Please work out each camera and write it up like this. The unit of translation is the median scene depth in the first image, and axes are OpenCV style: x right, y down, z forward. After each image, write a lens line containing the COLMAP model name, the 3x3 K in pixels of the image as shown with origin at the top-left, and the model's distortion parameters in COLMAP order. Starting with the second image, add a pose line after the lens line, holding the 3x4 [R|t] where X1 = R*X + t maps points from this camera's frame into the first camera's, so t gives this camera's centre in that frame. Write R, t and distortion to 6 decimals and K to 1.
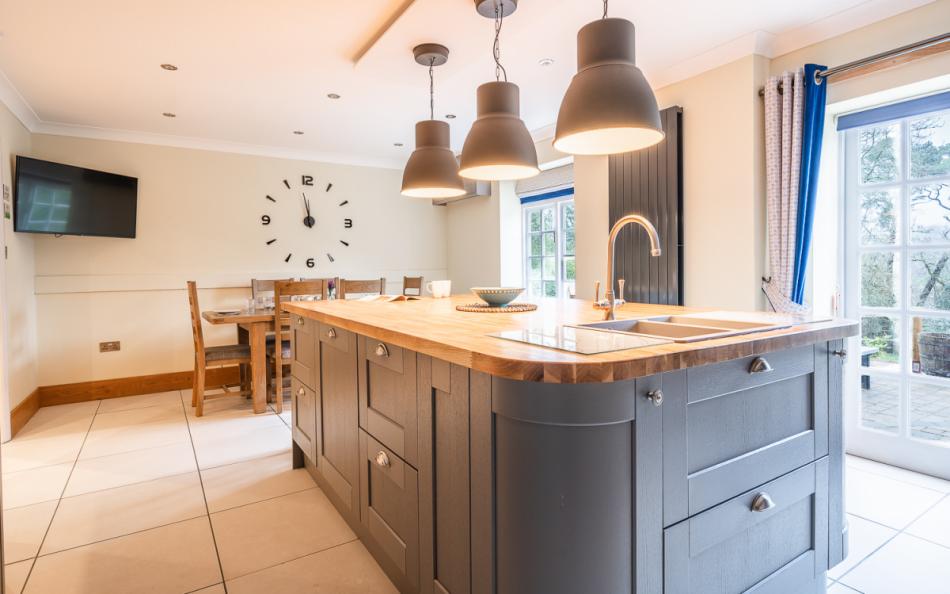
lens RADIAL K [[506.1, 0, 468.1], [0, 506.1, 278.8], [0, 0, 1]] dist [0.001714, -0.001612]
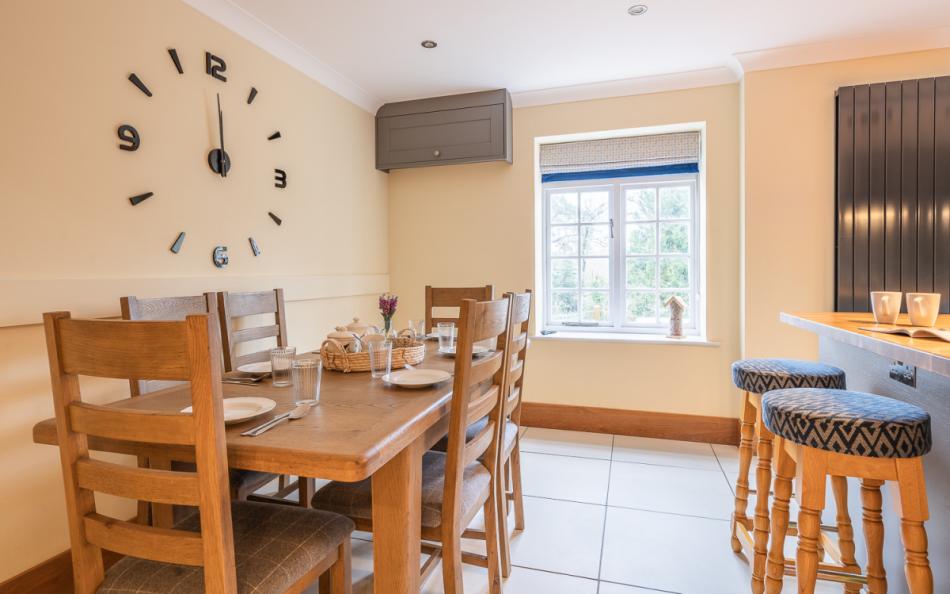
lens RADIAL K [[506.1, 0, 468.1], [0, 506.1, 278.8], [0, 0, 1]] dist [0.001714, -0.001612]
pose [[0.759657, 0.002290, 0.650320, -0.442514], [0.008232, 0.999880, -0.013138, -0.004662], [-0.650272, 0.015334, 0.759546, 0.540253]]
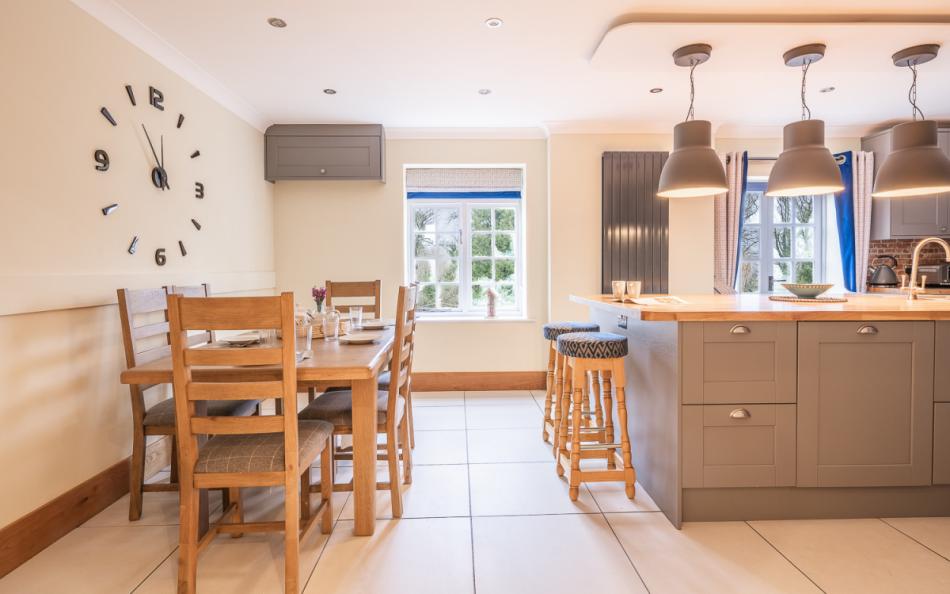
lens RADIAL K [[506.1, 0, 468.1], [0, 506.1, 278.8], [0, 0, 1]] dist [0.001714, -0.001612]
pose [[0.504501, -0.003123, 0.863406, -0.616620], [0.014919, 0.999876, -0.005101, -0.000929], [-0.863282, 0.015455, 0.504485, 0.470285]]
